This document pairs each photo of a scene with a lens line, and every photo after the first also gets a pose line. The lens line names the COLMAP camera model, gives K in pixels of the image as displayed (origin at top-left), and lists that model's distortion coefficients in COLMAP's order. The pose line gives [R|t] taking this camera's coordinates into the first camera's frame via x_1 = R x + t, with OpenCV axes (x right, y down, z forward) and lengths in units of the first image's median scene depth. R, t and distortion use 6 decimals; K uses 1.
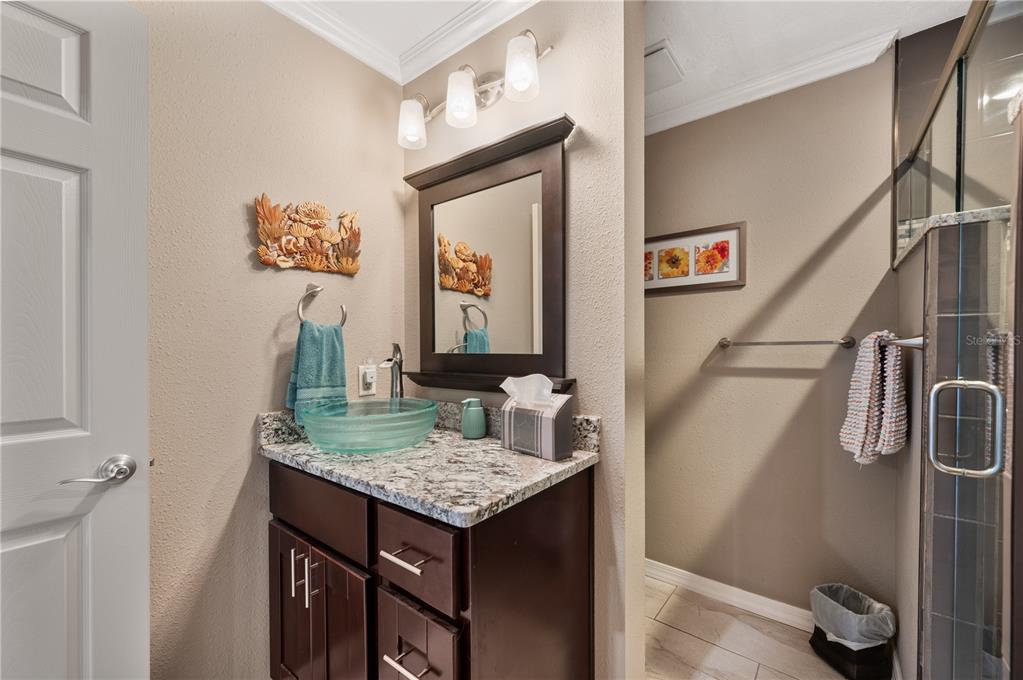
lens RADIAL K [[409.4, 0, 508.9], [0, 409.4, 350.5], [0, 0, 1]] dist [0.000636, -0.000483]
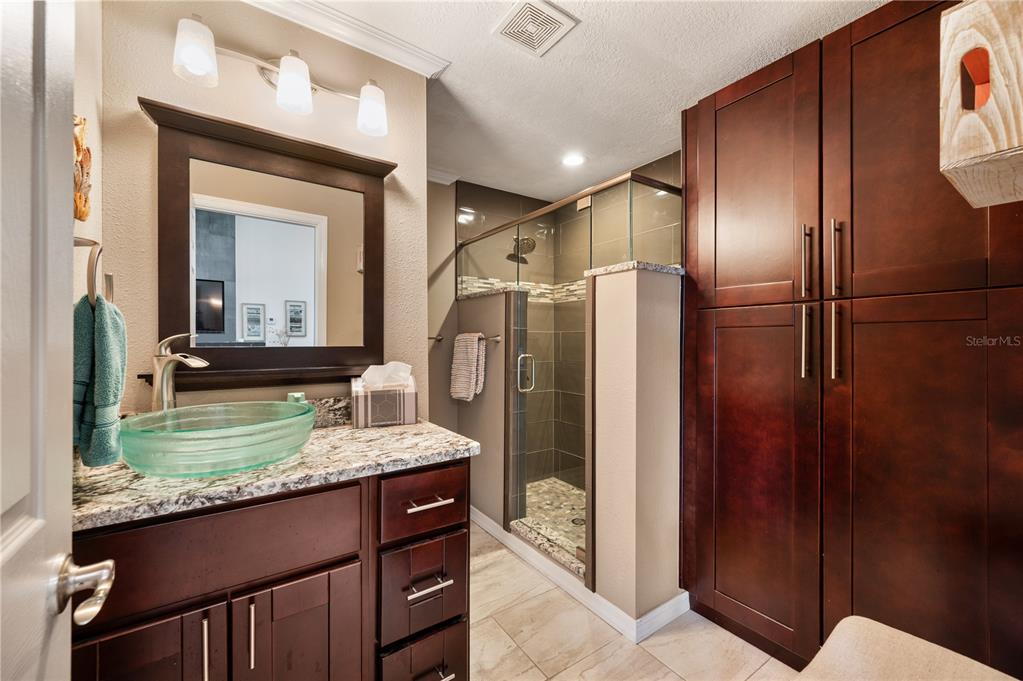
lens RADIAL K [[409.5, 0, 504.4], [0, 409.5, 340.2], [0, 0, 1]] dist [-0.000704, -0.000767]
pose [[0.305469, 0.003561, 0.952195, -1.027391], [0.006603, 0.999961, -0.005858, 0.000674], [-0.952179, 0.008076, 0.305434, 0.270510]]
